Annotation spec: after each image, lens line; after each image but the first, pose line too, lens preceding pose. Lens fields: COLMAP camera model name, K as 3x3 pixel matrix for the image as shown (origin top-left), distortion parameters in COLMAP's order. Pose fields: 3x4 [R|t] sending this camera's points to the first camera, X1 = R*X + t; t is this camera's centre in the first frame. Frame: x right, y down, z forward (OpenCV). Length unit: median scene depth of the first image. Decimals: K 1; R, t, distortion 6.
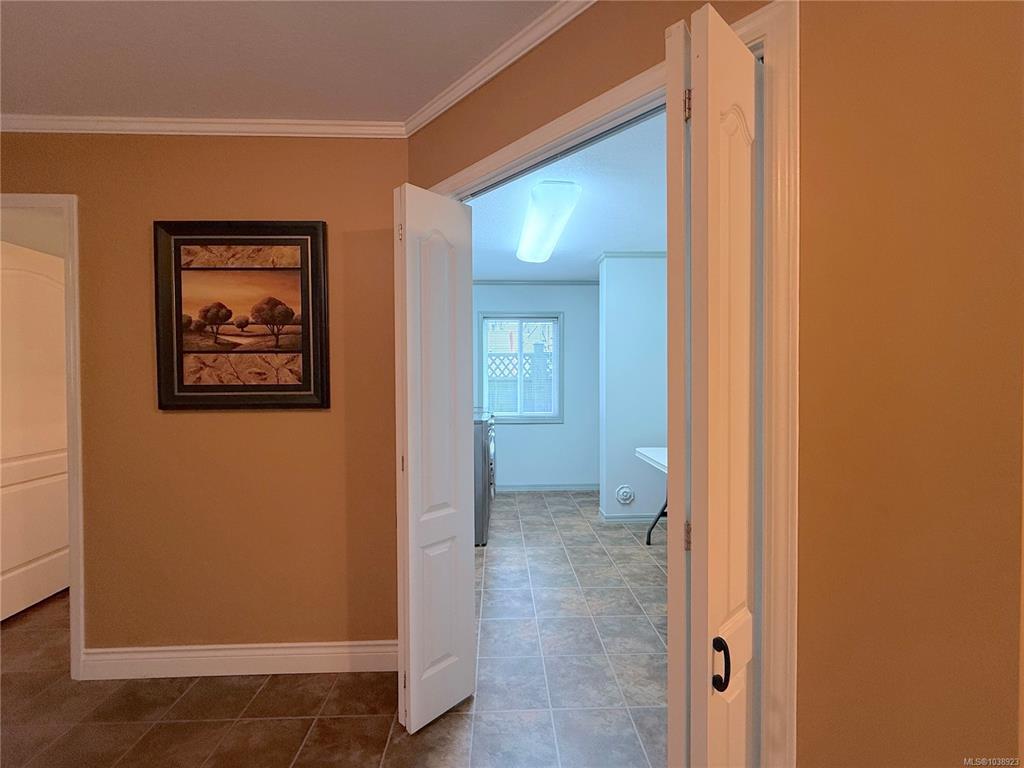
lens RADIAL K [[405.2, 0, 512.0], [0, 405.2, 384.0], [0, 0, 1]] dist [-0.000926, -0.000439]
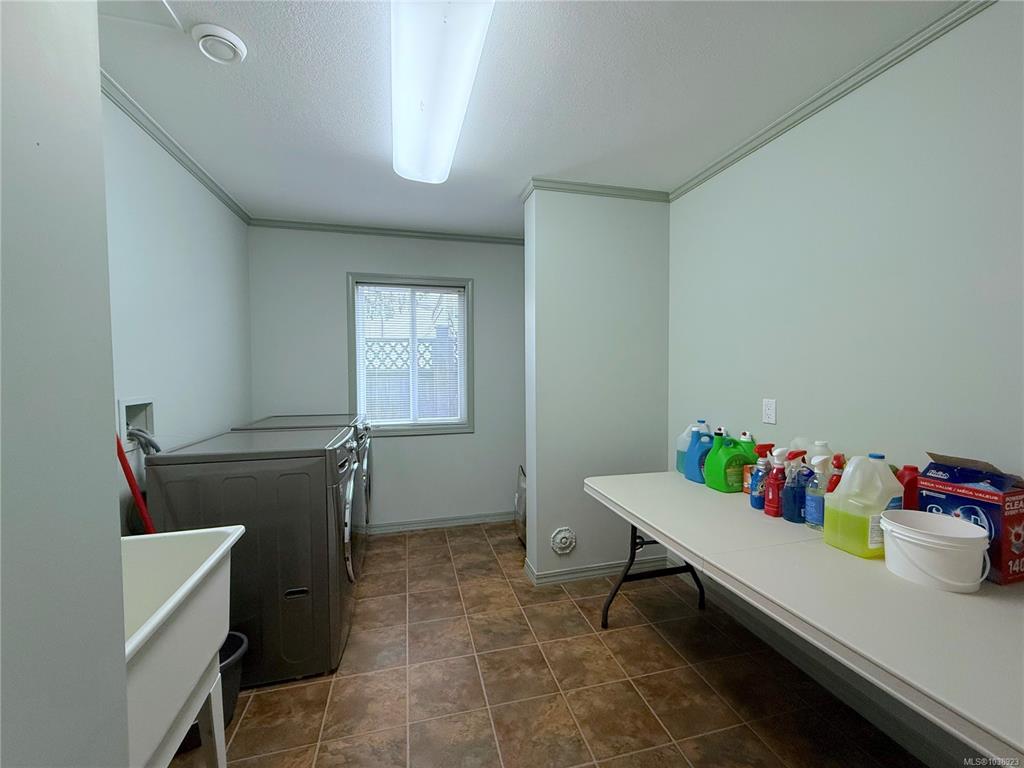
lens RADIAL K [[405.2, 0, 512.0], [0, 405.2, 384.0], [0, 0, 1]] dist [-0.000926, -0.000439]
pose [[0.976364, -0.010744, 0.215863, 0.048561], [0.006003, 0.999726, 0.022606, -0.008695], [-0.216047, -0.020775, 0.976162, 0.354194]]
